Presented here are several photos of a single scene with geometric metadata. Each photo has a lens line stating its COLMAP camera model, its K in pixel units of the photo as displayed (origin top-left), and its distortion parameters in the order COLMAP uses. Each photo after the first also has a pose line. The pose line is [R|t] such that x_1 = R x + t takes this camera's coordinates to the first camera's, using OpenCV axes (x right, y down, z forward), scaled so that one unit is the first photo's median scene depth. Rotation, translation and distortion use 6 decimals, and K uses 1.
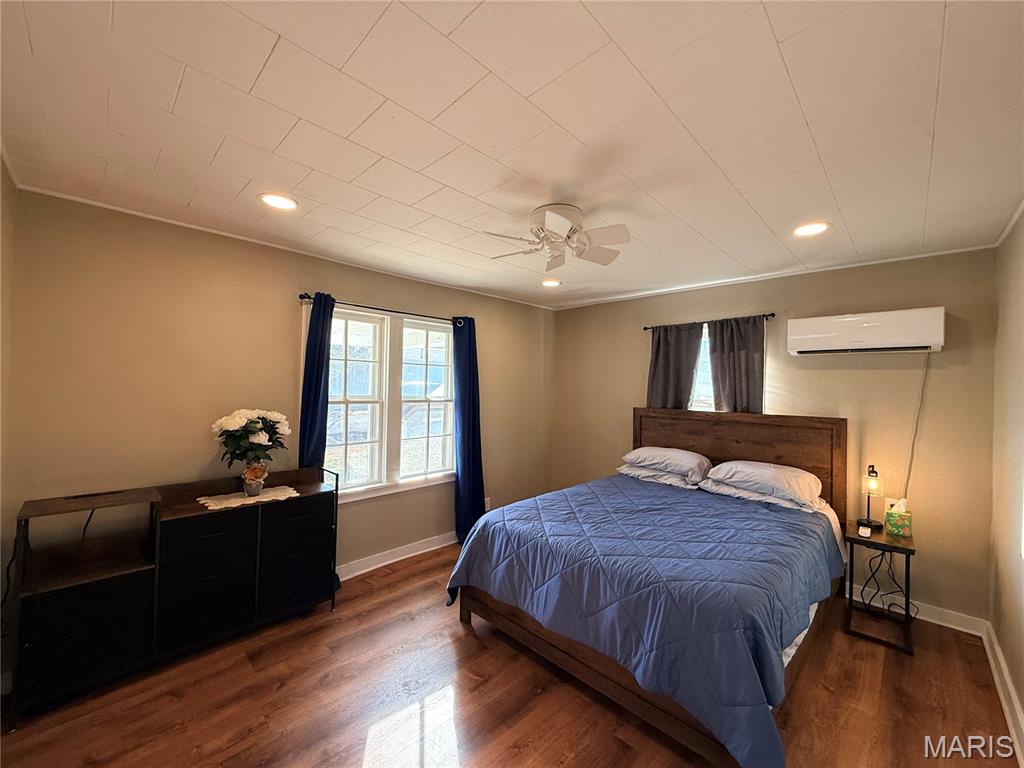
lens RADIAL K [[409.1, 0, 507.5], [0, 409.1, 382.0], [0, 0, 1]] dist [-0.000672, 0.000050]
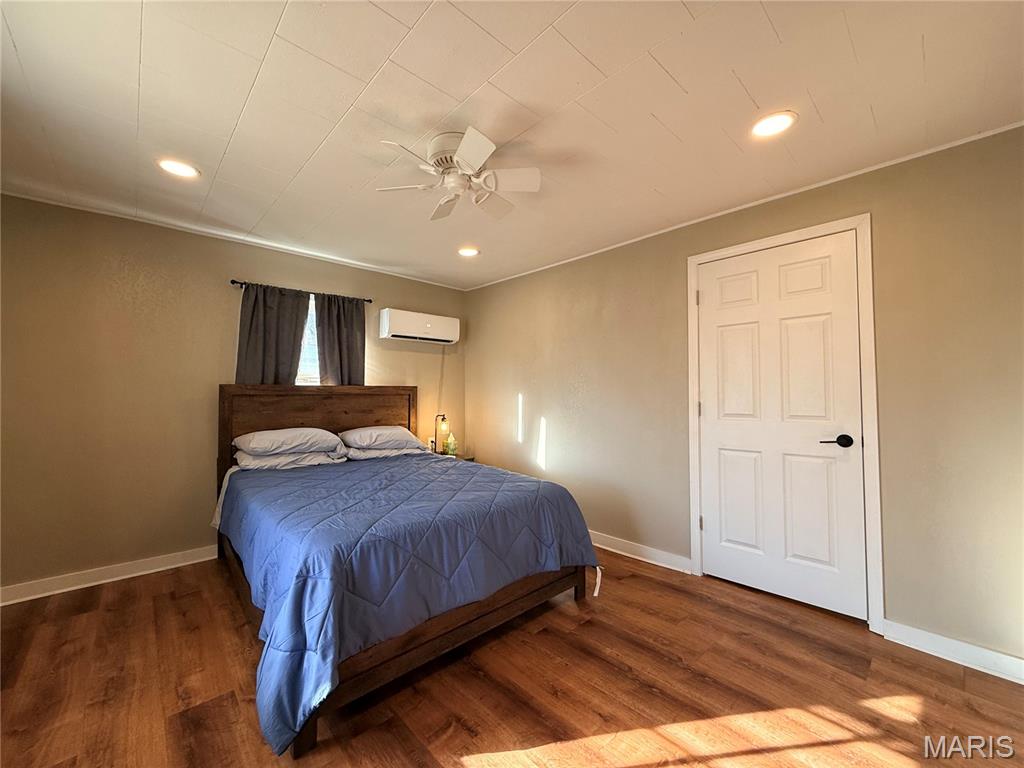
lens RADIAL K [[409.1, 0, 507.5], [0, 409.1, 382.0], [0, 0, 1]] dist [-0.000672, 0.000050]
pose [[0.041022, 0.004393, 0.999149, -0.504274], [-0.010150, 0.999941, -0.003980, 0.068109], [-0.999107, -0.009978, 0.041064, 0.552563]]
